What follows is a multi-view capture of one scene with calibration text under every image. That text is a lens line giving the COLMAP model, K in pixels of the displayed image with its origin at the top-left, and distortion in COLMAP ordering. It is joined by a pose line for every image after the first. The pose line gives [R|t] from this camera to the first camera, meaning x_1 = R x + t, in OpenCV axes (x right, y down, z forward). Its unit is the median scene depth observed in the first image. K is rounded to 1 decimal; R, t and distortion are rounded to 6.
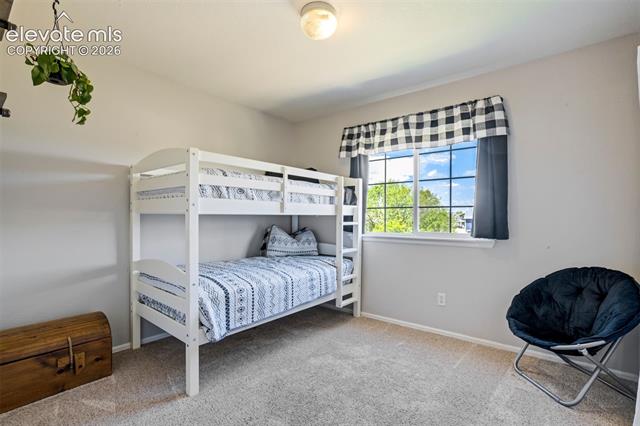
lens RADIAL K [[300.6, 0, 322.3], [0, 300.6, 214.3], [0, 0, 1]] dist [-0.044903, 0.023958]
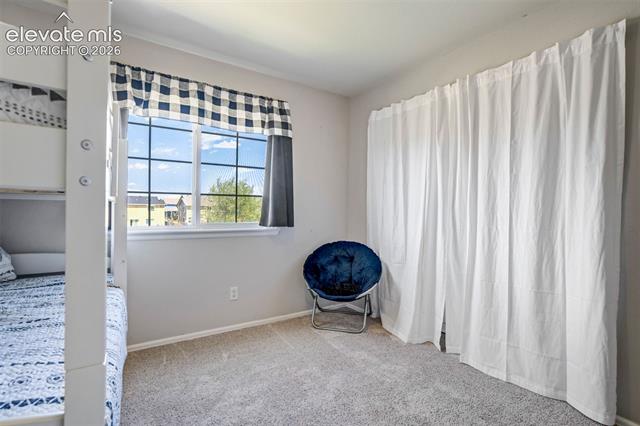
lens RADIAL K [[314.1, 0, 320.6], [0, 314.1, 205.0], [0, 0, 1]] dist [-0.049393, 0.028787]
pose [[0.275584, 0.001759, 0.961275, -0.468975], [-0.032992, 0.999426, 0.007630, -0.012773], [-0.960711, -0.033817, 0.275484, 0.458249]]
